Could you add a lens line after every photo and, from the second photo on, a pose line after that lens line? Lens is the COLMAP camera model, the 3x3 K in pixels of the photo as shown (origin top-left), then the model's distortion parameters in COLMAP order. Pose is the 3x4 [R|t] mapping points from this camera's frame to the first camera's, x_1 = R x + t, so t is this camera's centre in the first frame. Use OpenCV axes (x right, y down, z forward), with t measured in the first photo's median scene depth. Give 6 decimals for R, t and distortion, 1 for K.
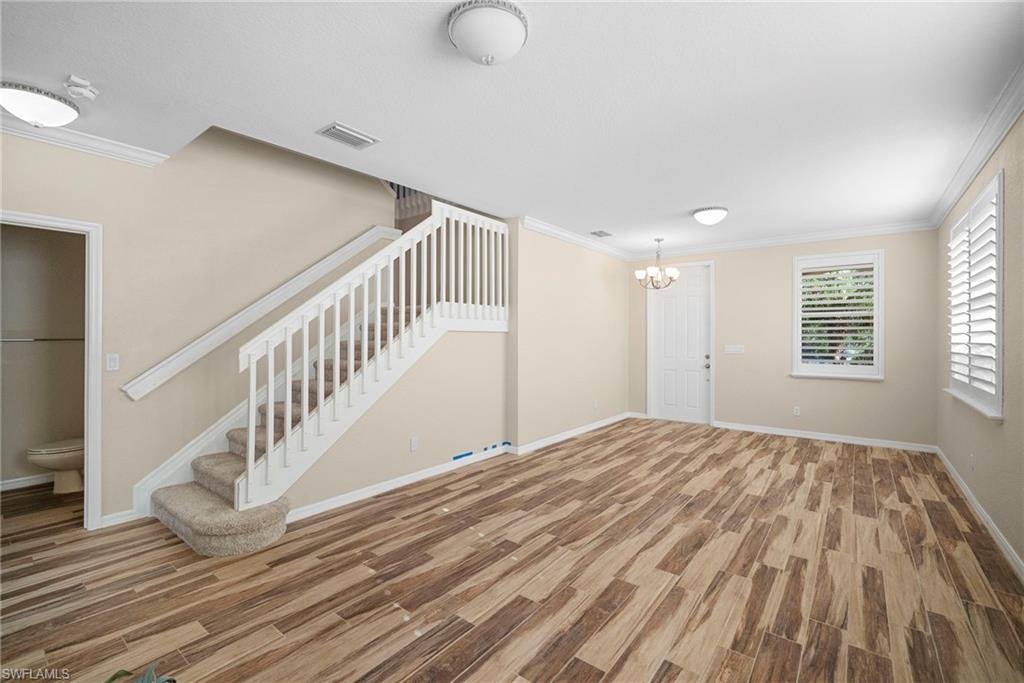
lens RADIAL K [[445.9, 0, 511.7], [0, 445.9, 334.2], [0, 0, 1]] dist [-0.003997, 0.000091]
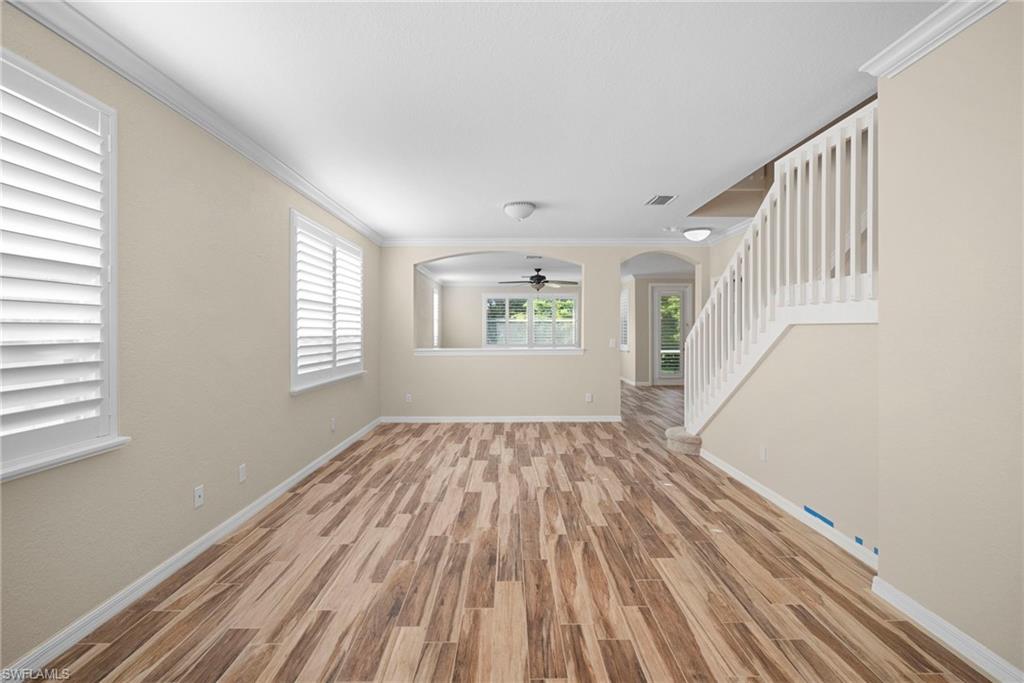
lens RADIAL K [[445.9, 0, 511.7], [0, 445.9, 334.2], [0, 0, 1]] dist [-0.003997, 0.000091]
pose [[-0.783665, 0.004157, -0.621169, 0.882846], [0.002399, 0.999990, 0.003666, 0.007588], [0.621179, 0.001382, -0.783668, 1.697266]]
